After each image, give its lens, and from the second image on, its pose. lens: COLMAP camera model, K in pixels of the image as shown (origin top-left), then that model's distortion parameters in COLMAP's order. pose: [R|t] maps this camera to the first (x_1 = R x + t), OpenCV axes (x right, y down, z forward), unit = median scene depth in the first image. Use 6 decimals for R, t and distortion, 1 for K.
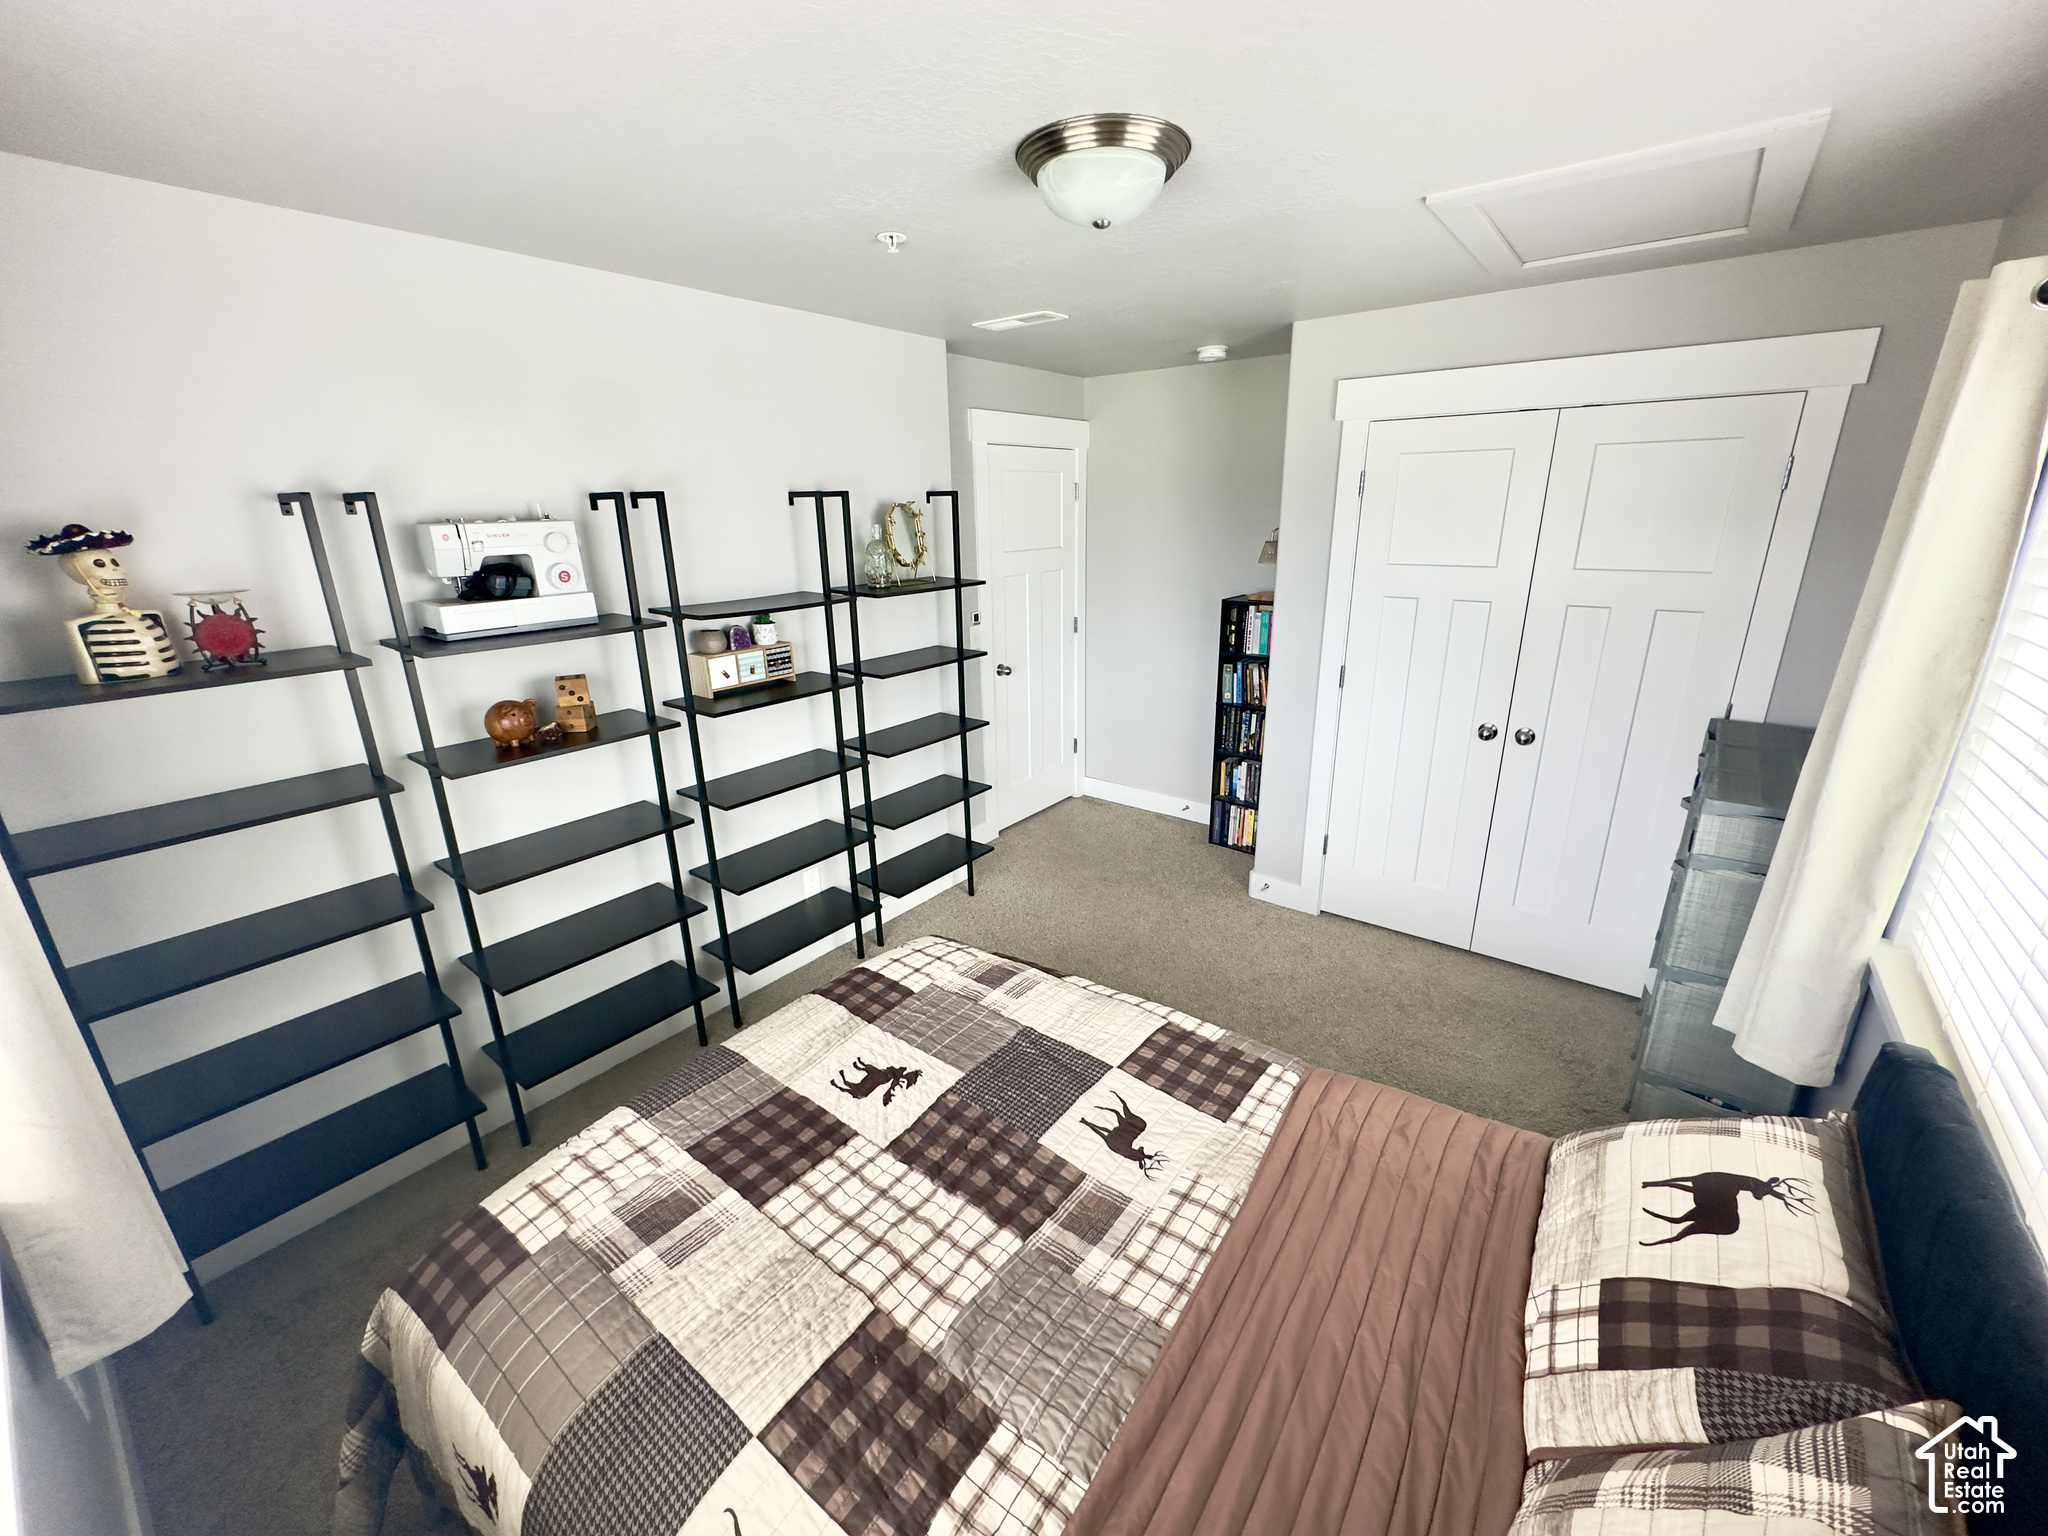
lens RADIAL K [[821.6, 0, 1026.6], [0, 821.6, 765.3], [0, 0, 1]] dist [-0.002954, 0.000531]
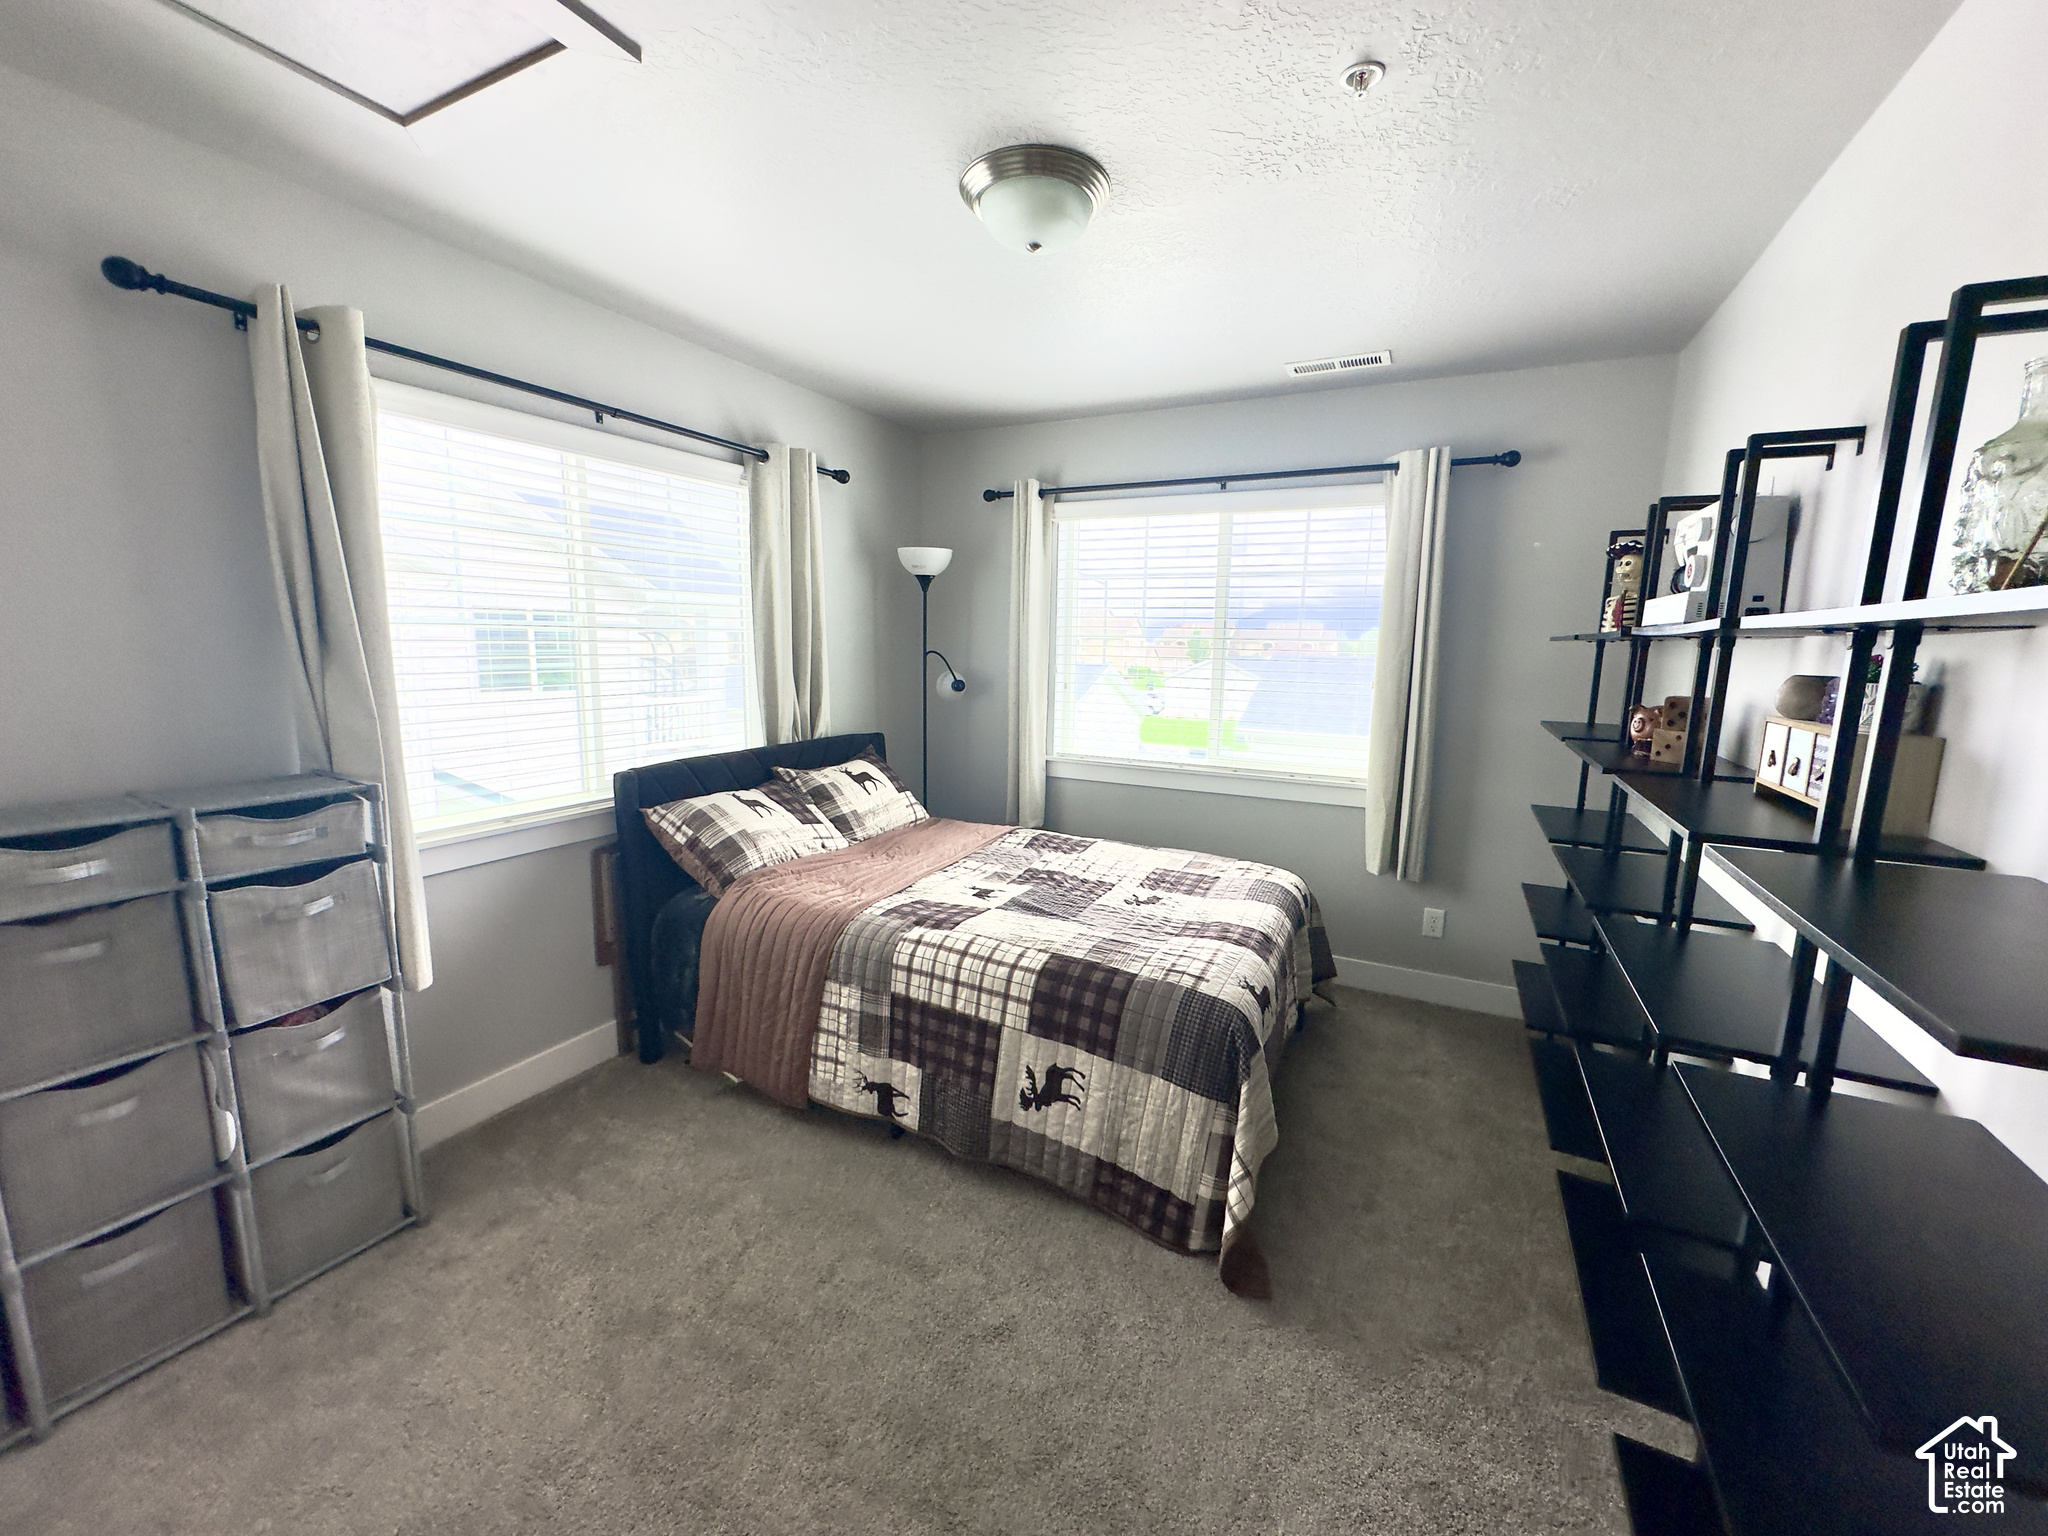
lens RADIAL K [[821.6, 0, 1026.6], [0, 821.6, 765.3], [0, 0, 1]] dist [-0.002954, 0.000531]
pose [[-0.982862, 0.032536, -0.181450, 0.323210], [-0.052983, 0.892913, 0.447101, -0.531744], [0.176566, 0.449052, -0.875886, 2.325808]]
